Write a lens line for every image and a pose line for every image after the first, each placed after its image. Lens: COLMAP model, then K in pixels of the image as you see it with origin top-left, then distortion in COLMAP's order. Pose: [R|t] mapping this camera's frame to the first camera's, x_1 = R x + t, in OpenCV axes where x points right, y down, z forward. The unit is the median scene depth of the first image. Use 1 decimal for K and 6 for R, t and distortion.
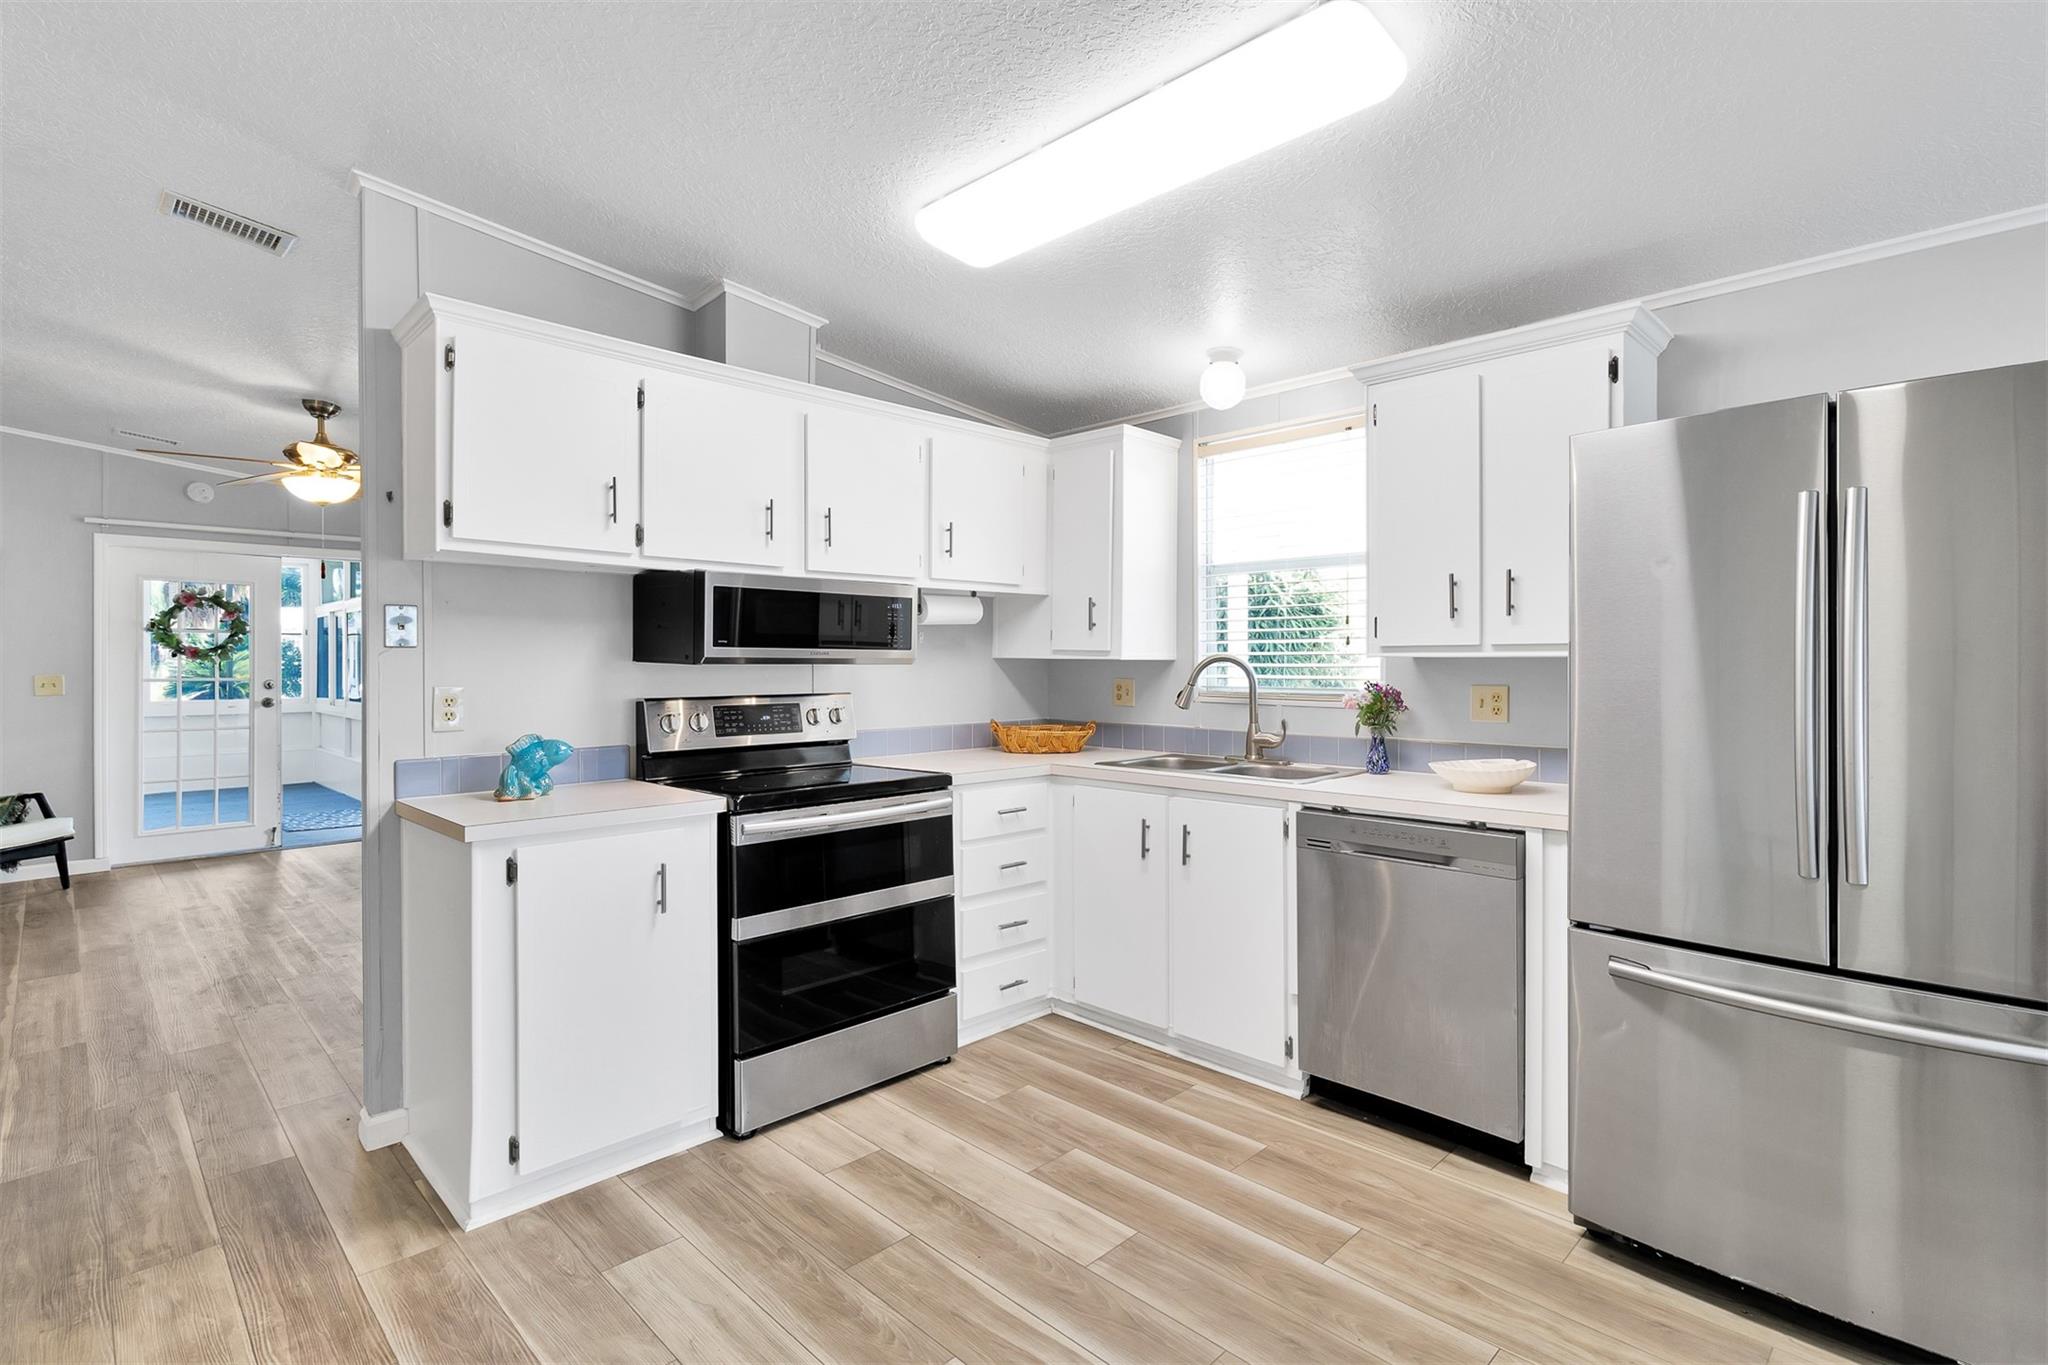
lens RADIAL K [[964.1, 0, 1053.4], [0, 964.1, 668.2], [0, 0, 1]] dist [-0.001993, -0.000138]
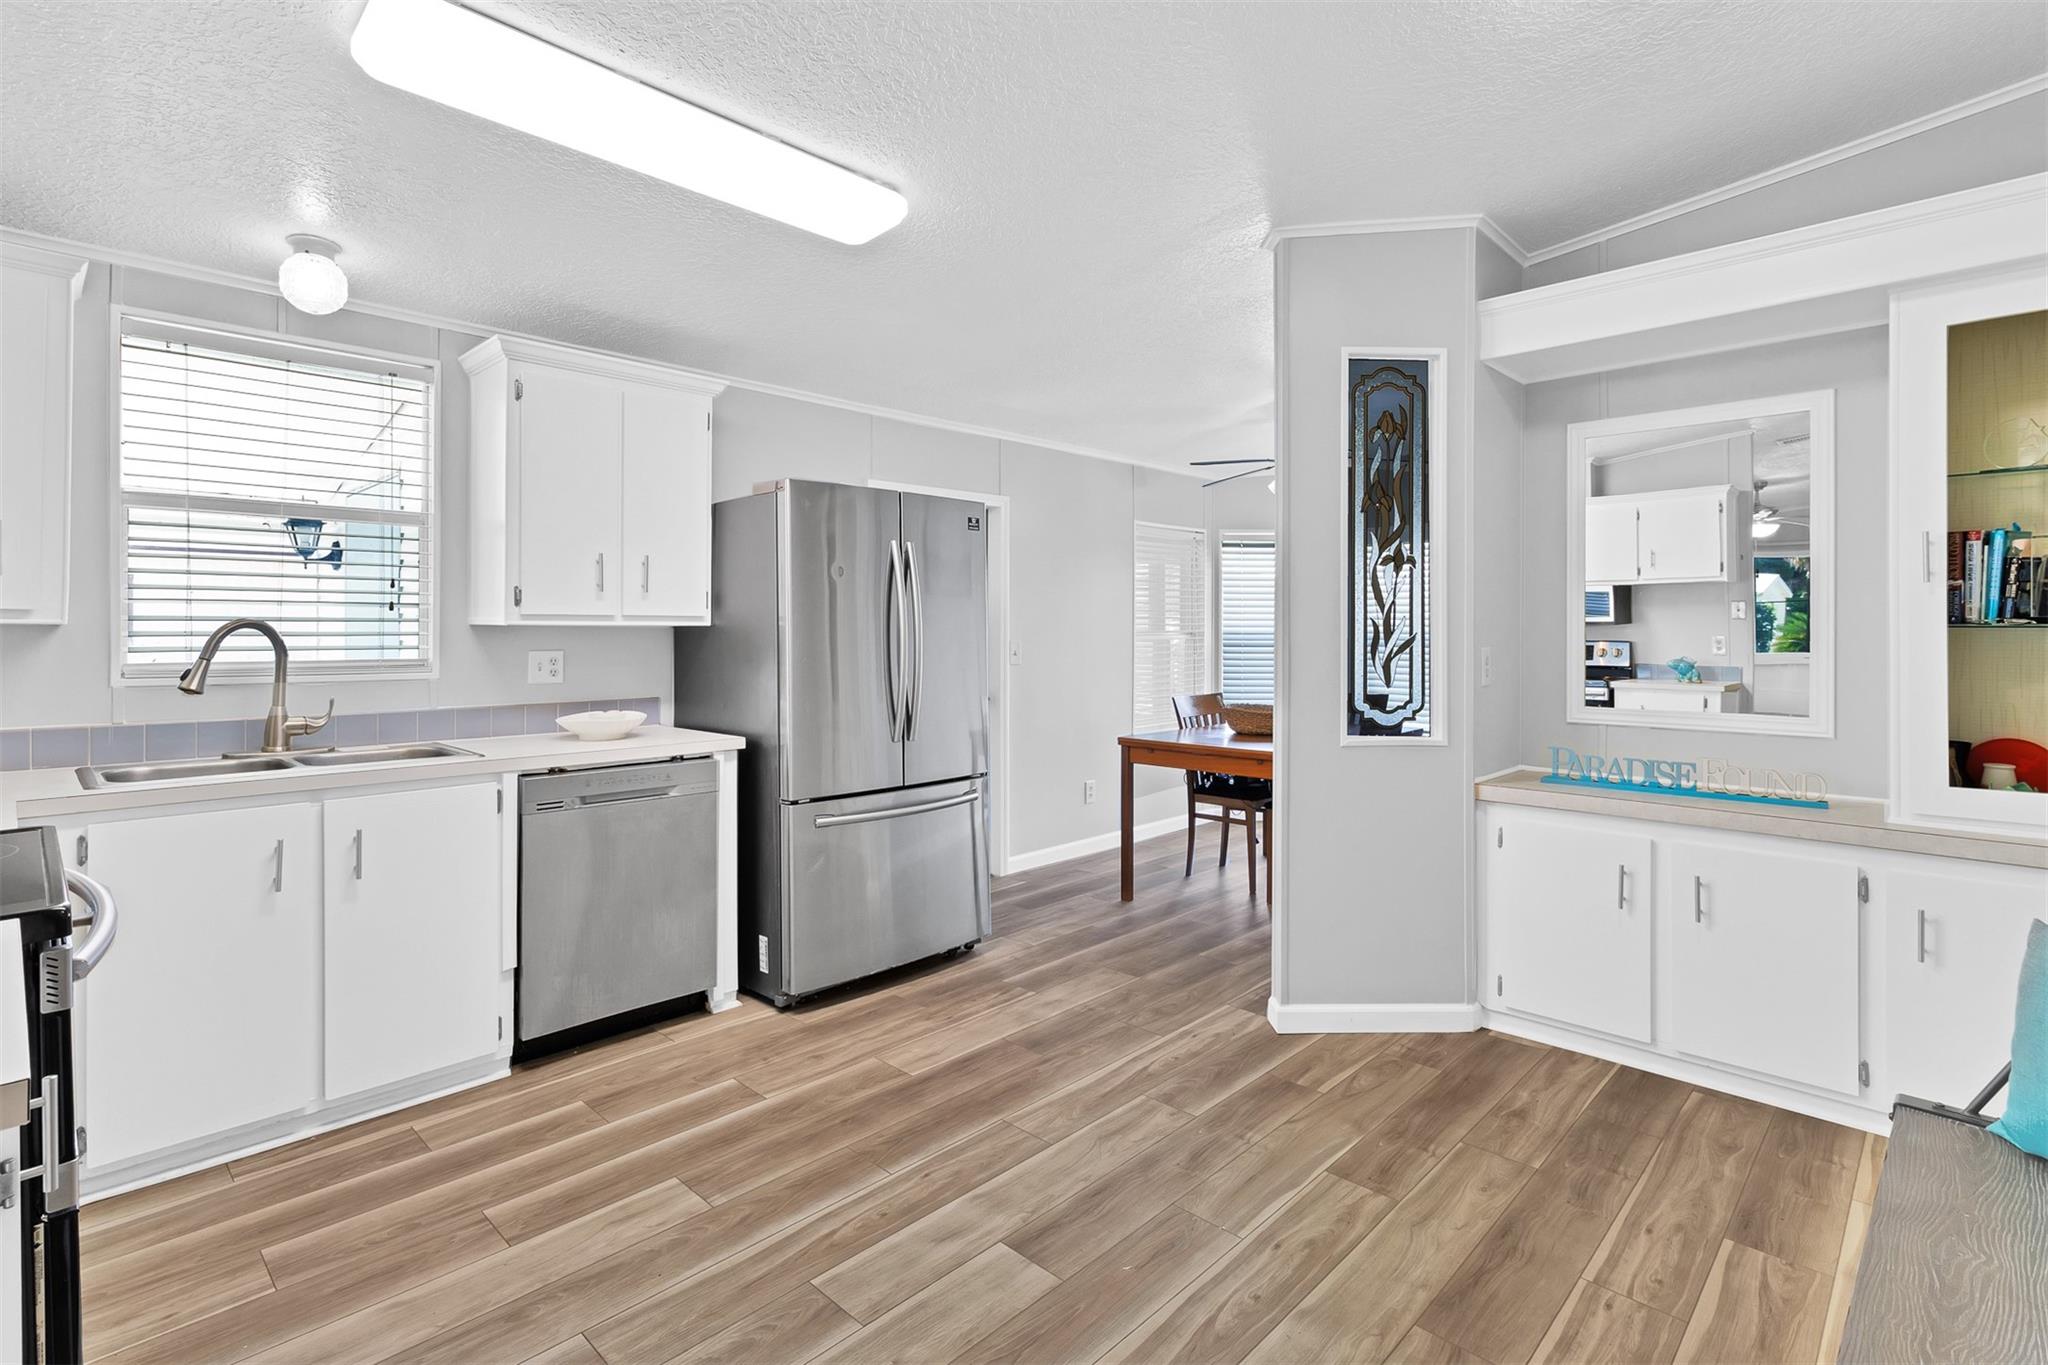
lens RADIAL K [[973.4, 0, 1025.6], [0, 973.4, 635.4], [0, 0, 1]] dist [0.000388, 0.000218]
pose [[-0.003862, -0.002380, 0.999990, -0.796188], [0.005941, 0.999979, 0.002403, 0.000930], [-0.999975, 0.005951, -0.003848, 0.515601]]
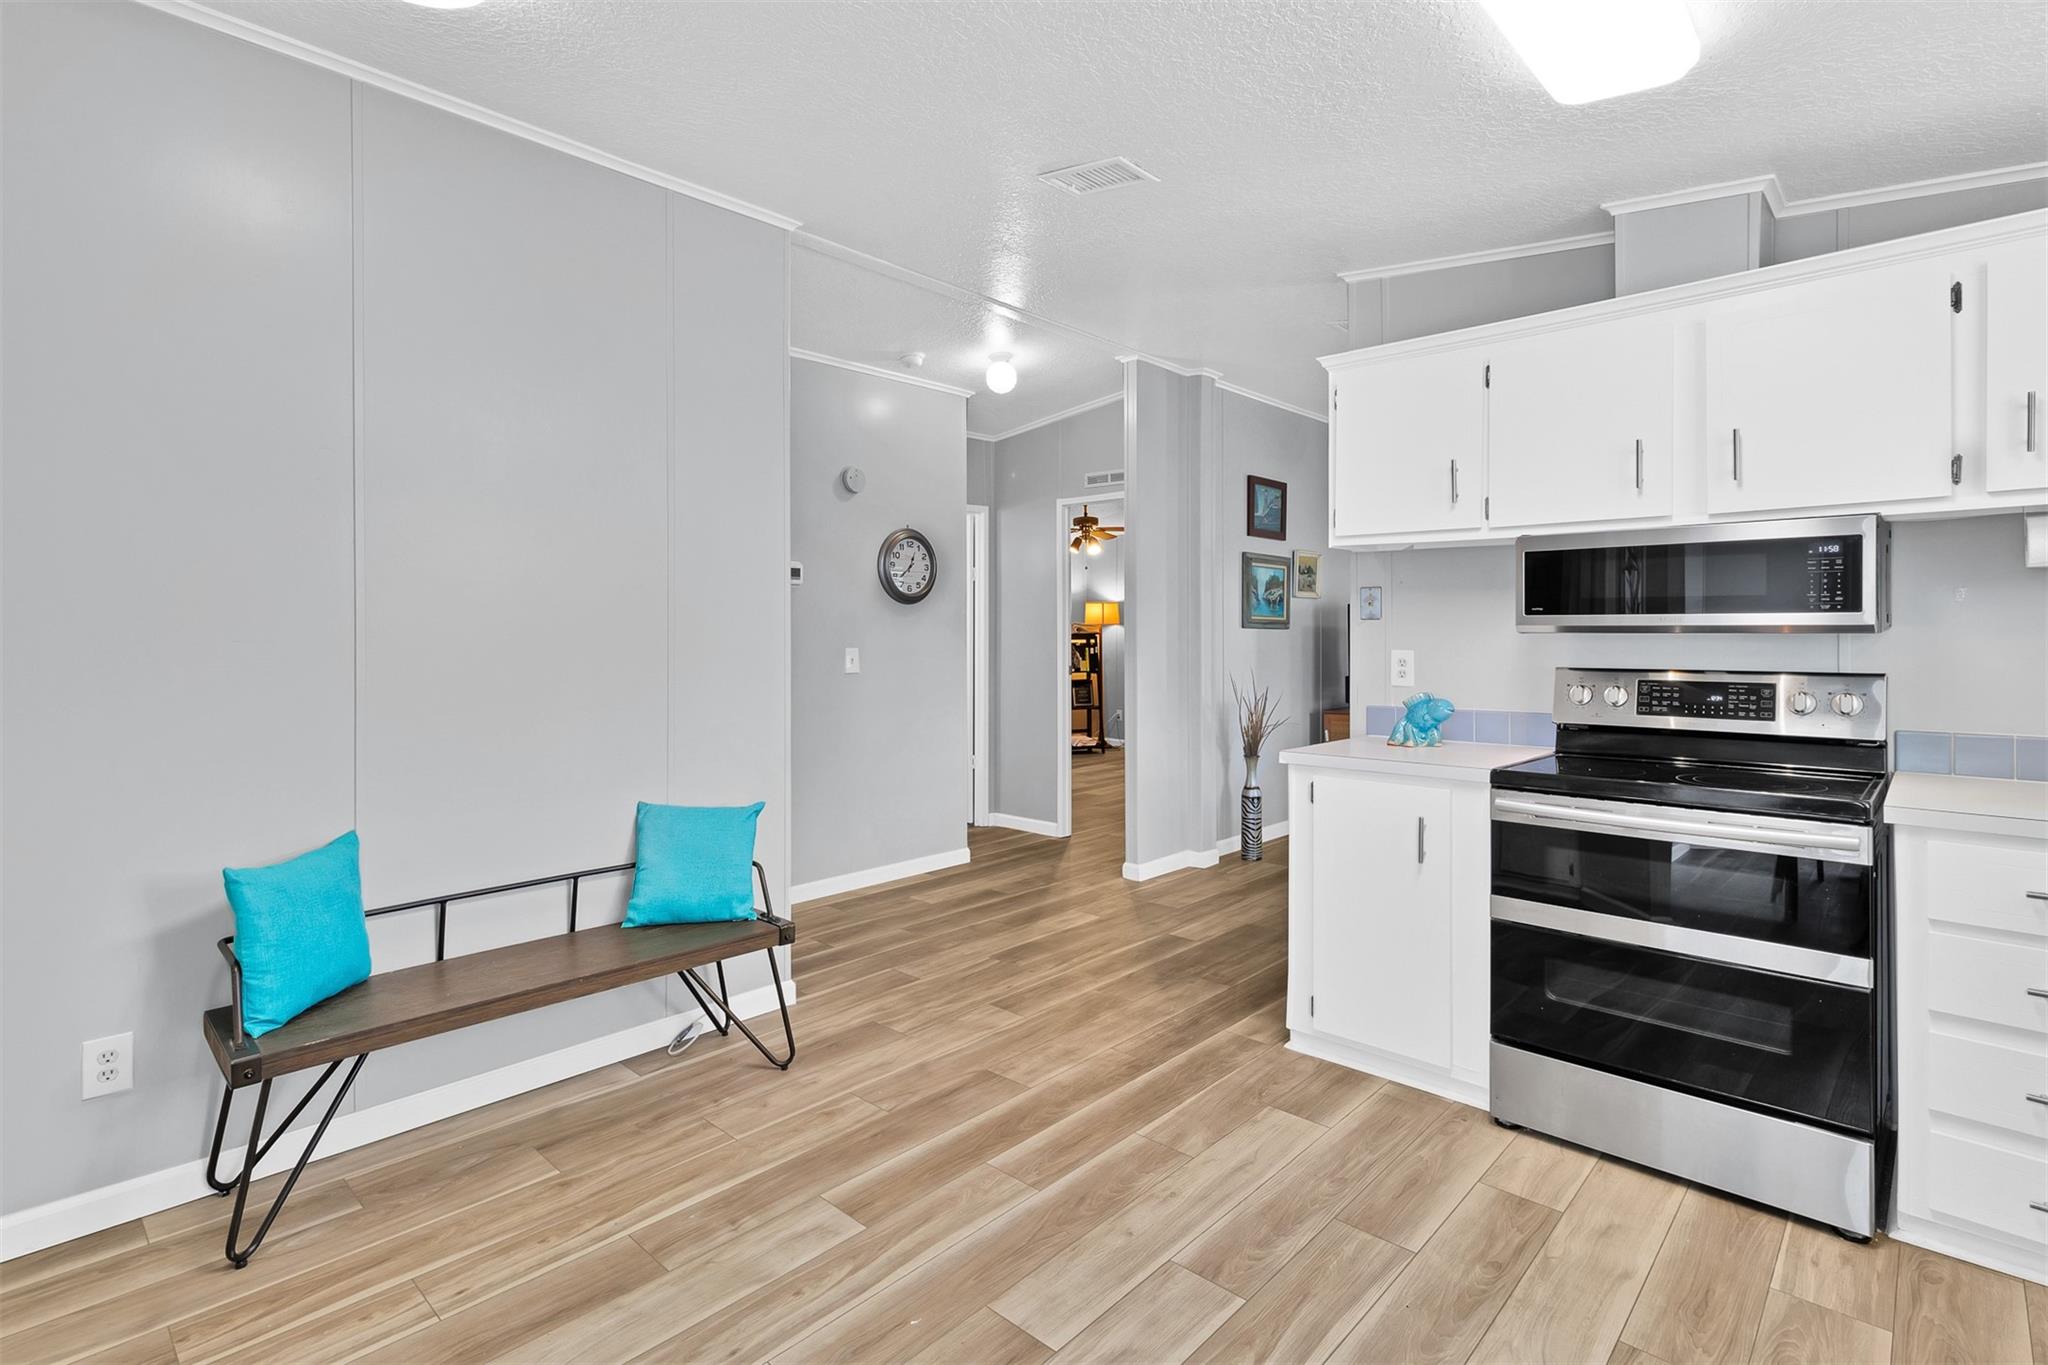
lens RADIAL K [[973.4, 0, 1025.6], [0, 973.4, 635.4], [0, 0, 1]] dist [0.000388, 0.000218]
pose [[0.021034, 0.003742, -0.999772, 0.636218], [-0.003258, 0.999988, 0.003675, -0.003685], [0.999773, 0.003180, 0.021046, 0.499250]]
